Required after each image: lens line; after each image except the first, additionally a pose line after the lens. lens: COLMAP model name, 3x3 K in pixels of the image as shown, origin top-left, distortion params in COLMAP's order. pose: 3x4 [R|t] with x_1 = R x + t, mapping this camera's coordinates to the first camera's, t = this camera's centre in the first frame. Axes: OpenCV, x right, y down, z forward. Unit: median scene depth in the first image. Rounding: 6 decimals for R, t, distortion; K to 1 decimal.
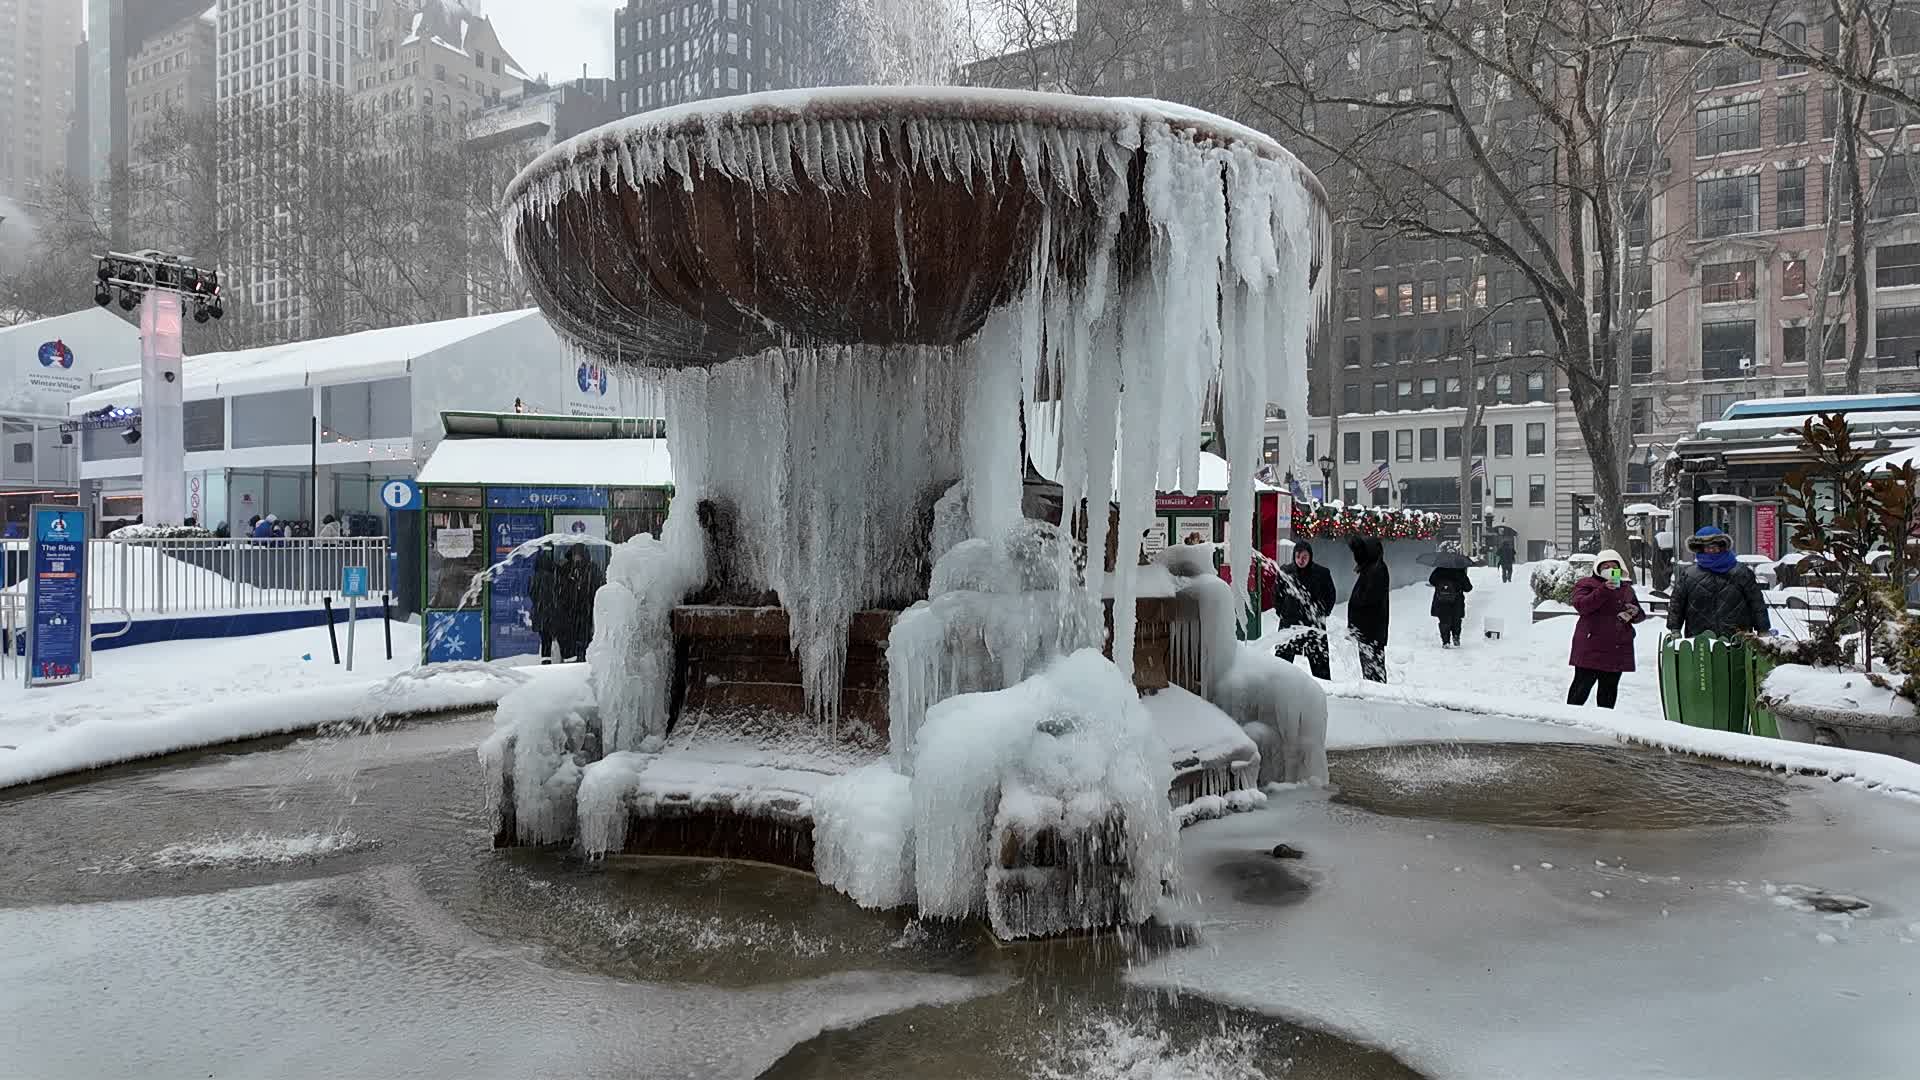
lens RADIAL K [[1102.8, 0, 960.0], [0, 1102.8, 540.0], [0, 0, 1]] dist [0.119763, -0.158674]
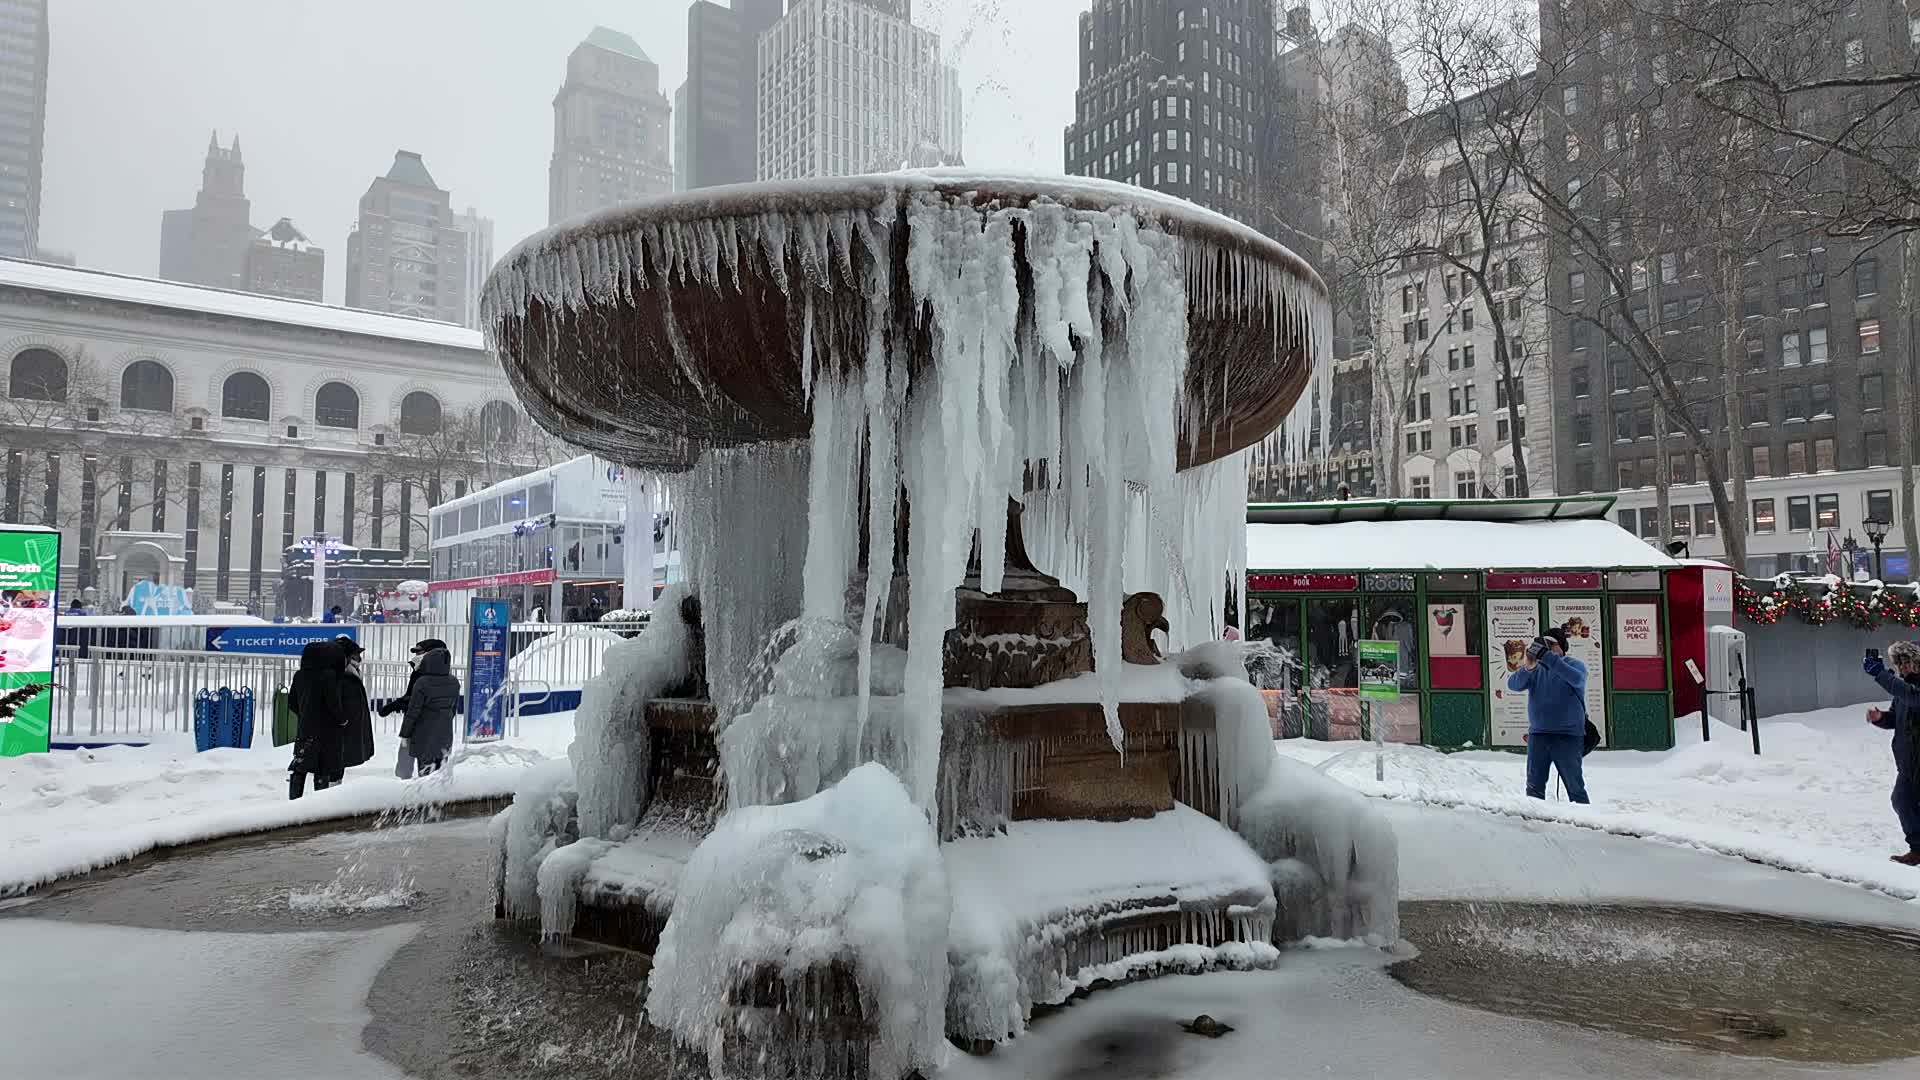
lens RADIAL K [[1102.8, 0, 960.0], [0, 1102.8, 540.0], [0, 0, 1]] dist [0.119763, -0.158674]
pose [[0.919711, -0.026834, -0.391678, 0.428018], [-0.001355, 0.997439, -0.071515, -0.015242], [0.392594, 0.066304, 0.917319, 0.143497]]
